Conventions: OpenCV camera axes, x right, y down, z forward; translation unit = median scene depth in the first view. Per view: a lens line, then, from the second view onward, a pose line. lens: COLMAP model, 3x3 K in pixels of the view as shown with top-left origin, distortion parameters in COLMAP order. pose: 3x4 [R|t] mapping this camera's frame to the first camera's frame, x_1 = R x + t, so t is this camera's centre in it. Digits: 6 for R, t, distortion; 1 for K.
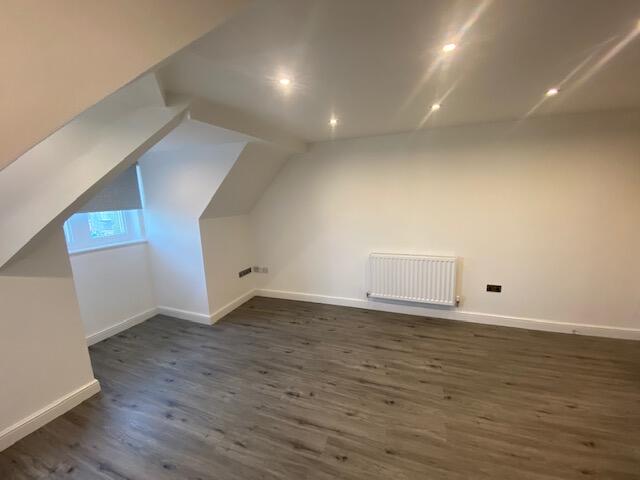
lens RADIAL K [[260.0, 0, 320.4], [0, 260.0, 236.0], [0, 0, 1]] dist [0.023112, -0.022222]
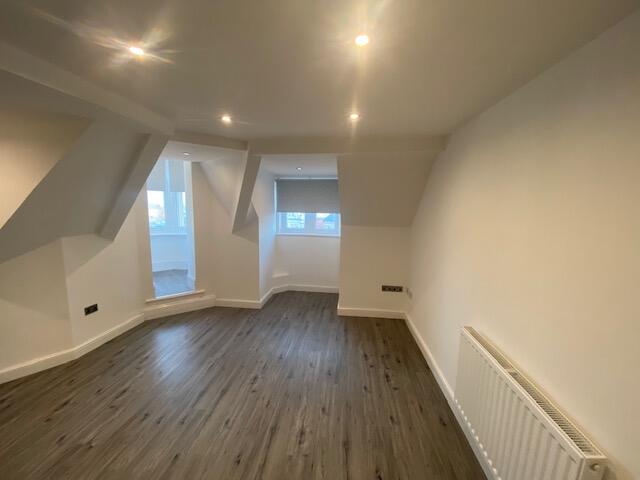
lens RADIAL K [[260.0, 0, 320.4], [0, 260.0, 236.0], [0, 0, 1]] dist [0.023112, -0.022222]
pose [[0.246801, 0.157479, -0.956185, 0.819809], [-0.185830, 0.976087, 0.112792, -0.163887], [0.951082, 0.149851, 0.270164, 0.740418]]
